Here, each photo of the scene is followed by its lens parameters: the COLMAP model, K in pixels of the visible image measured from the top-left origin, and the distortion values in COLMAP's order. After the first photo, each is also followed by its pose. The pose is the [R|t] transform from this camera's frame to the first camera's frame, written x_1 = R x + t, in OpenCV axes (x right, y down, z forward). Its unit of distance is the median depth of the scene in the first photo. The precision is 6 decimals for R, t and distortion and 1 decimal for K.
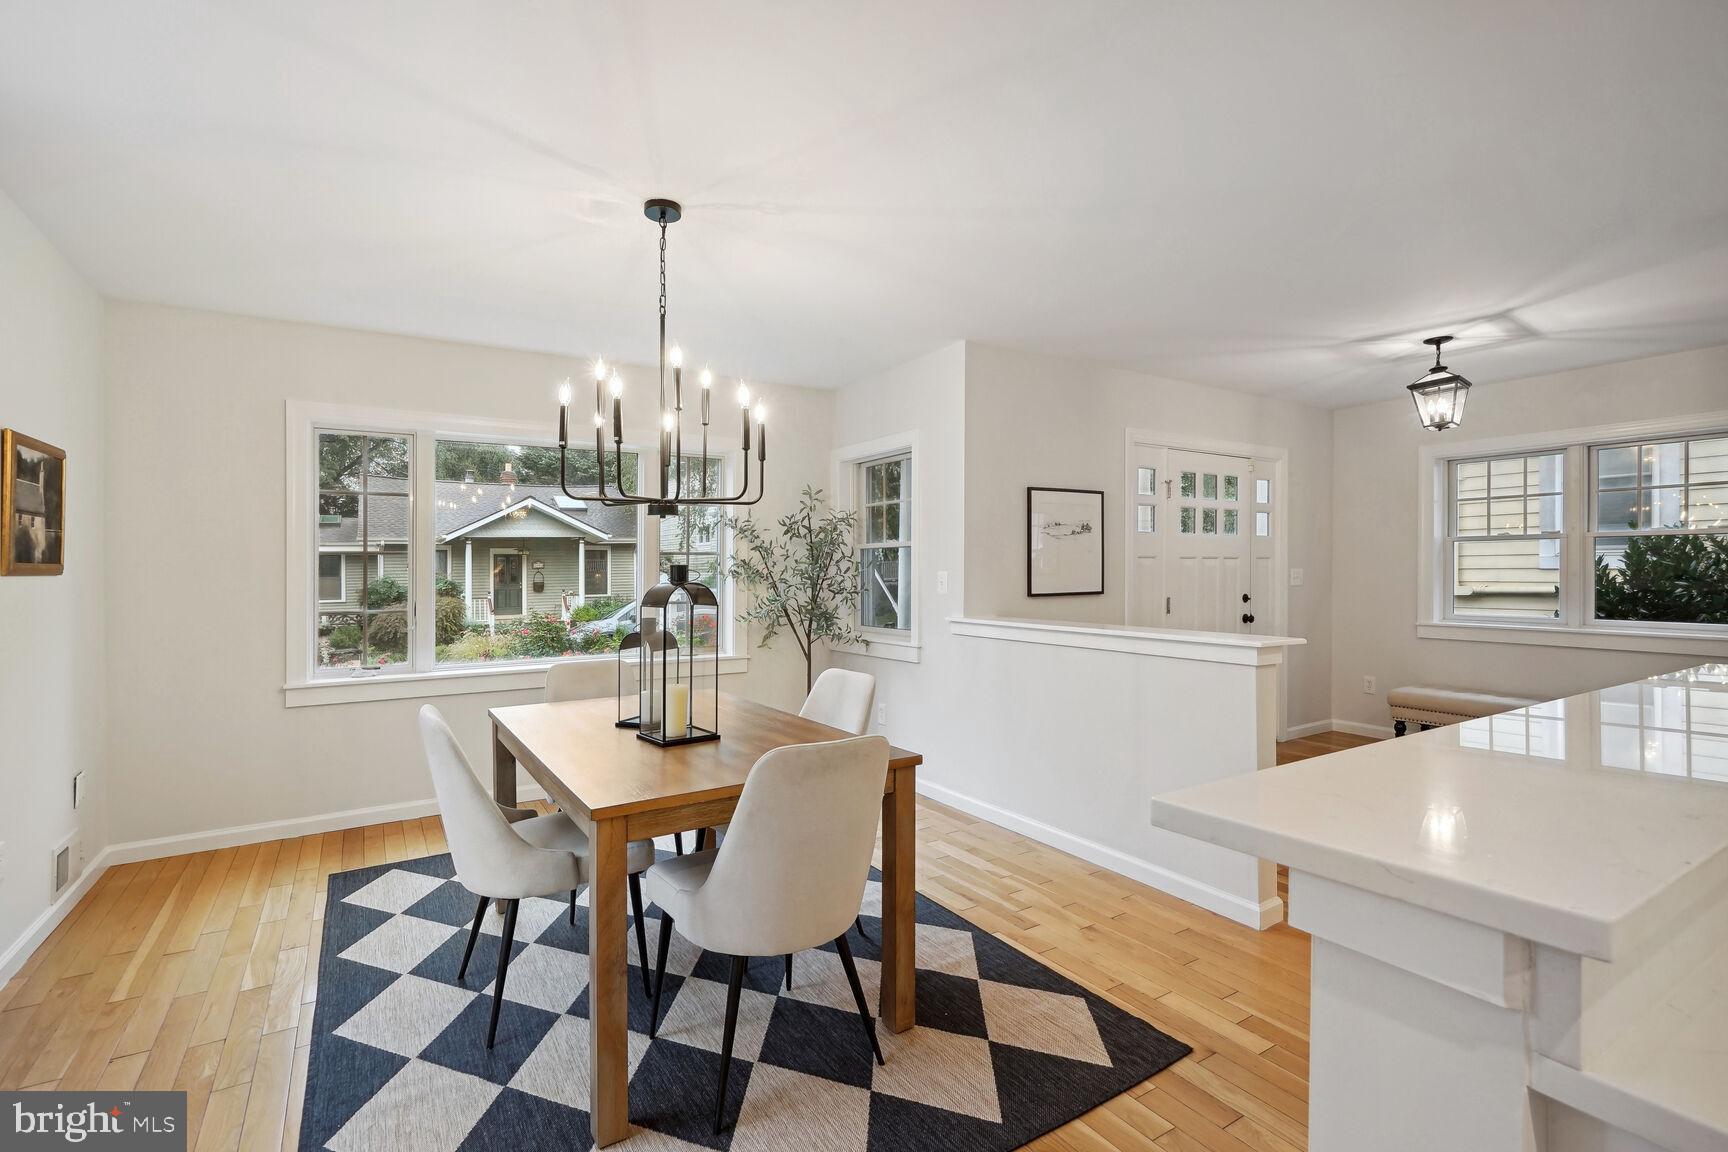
lens RADIAL K [[803.1, 0, 859.7], [0, 803.1, 583.0], [0, 0, 1]] dist [-0.000884, 0.000768]
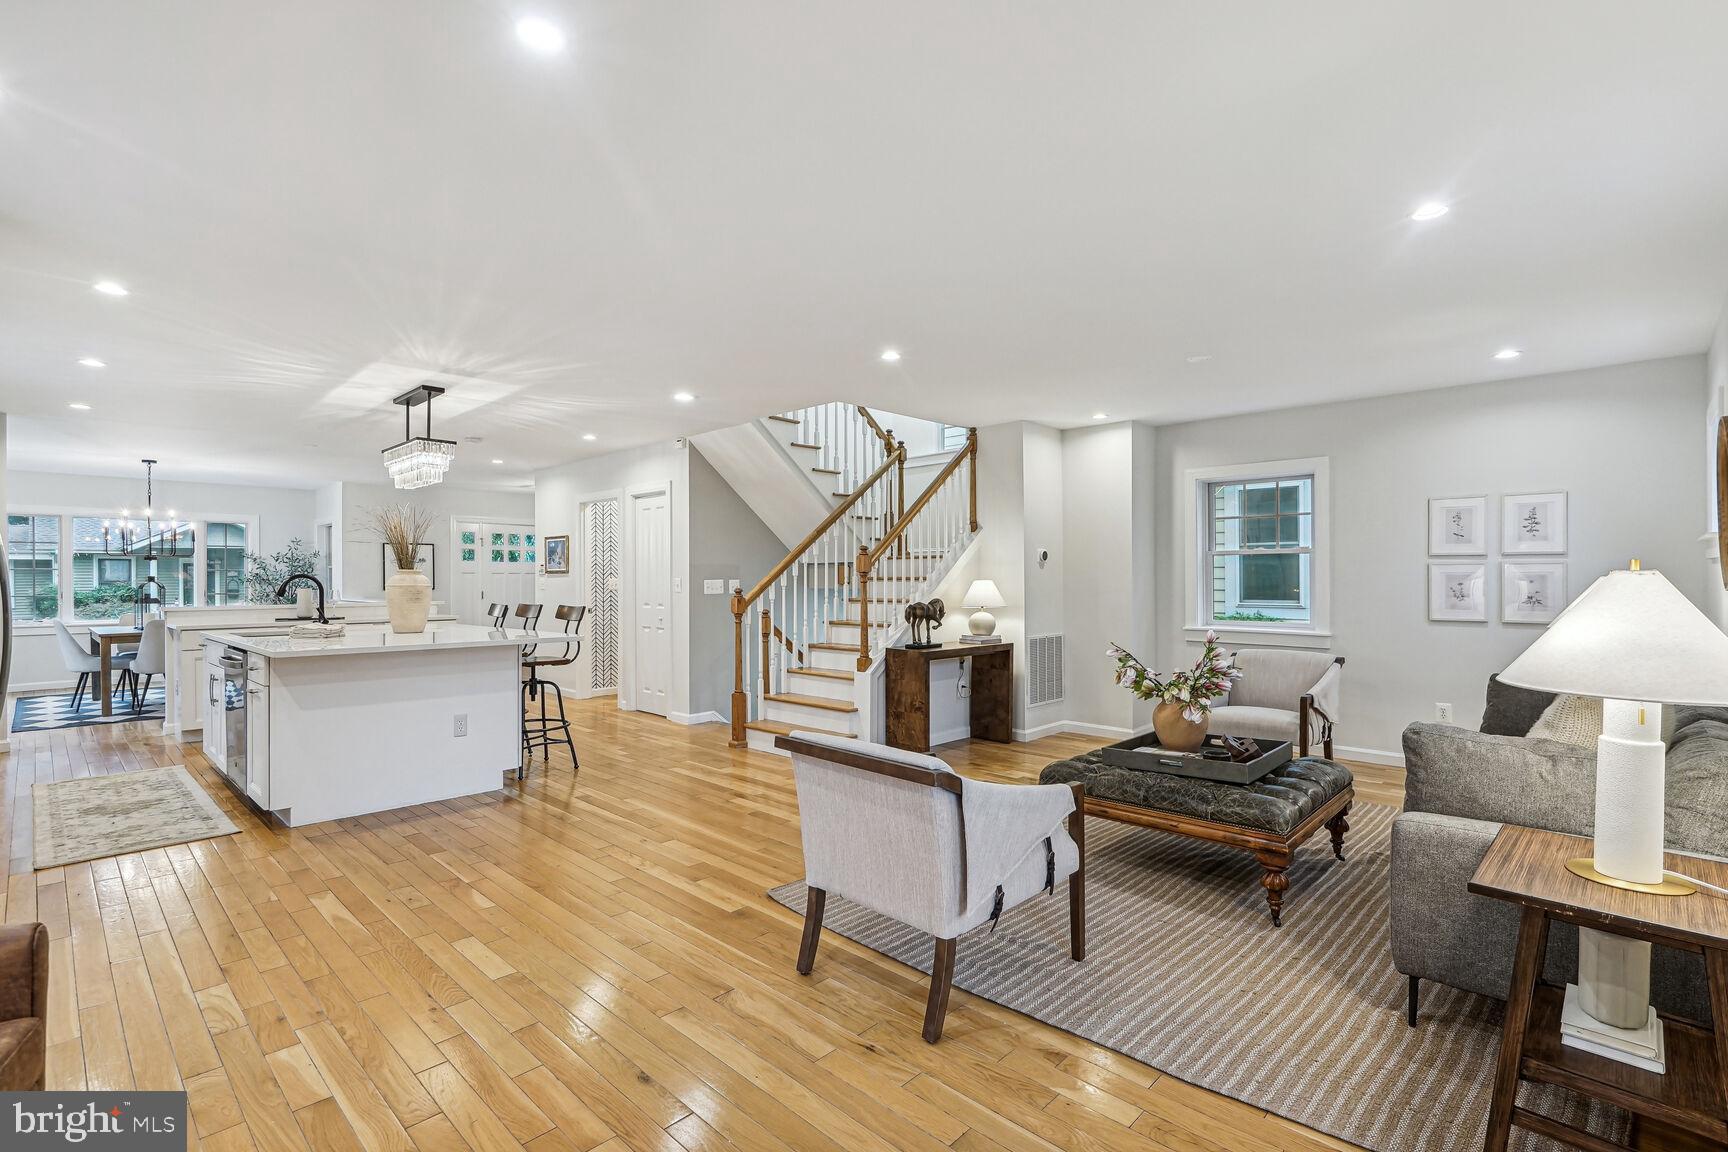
lens RADIAL K [[803.1, 0, 859.7], [0, 803.1, 583.0], [0, 0, 1]] dist [-0.000884, 0.000768]
pose [[0.971226, 0.001946, 0.238151, 0.856319], [0.000845, 0.999932, -0.011619, 0.021629], [-0.238157, 0.011486, 0.971159, -1.353599]]
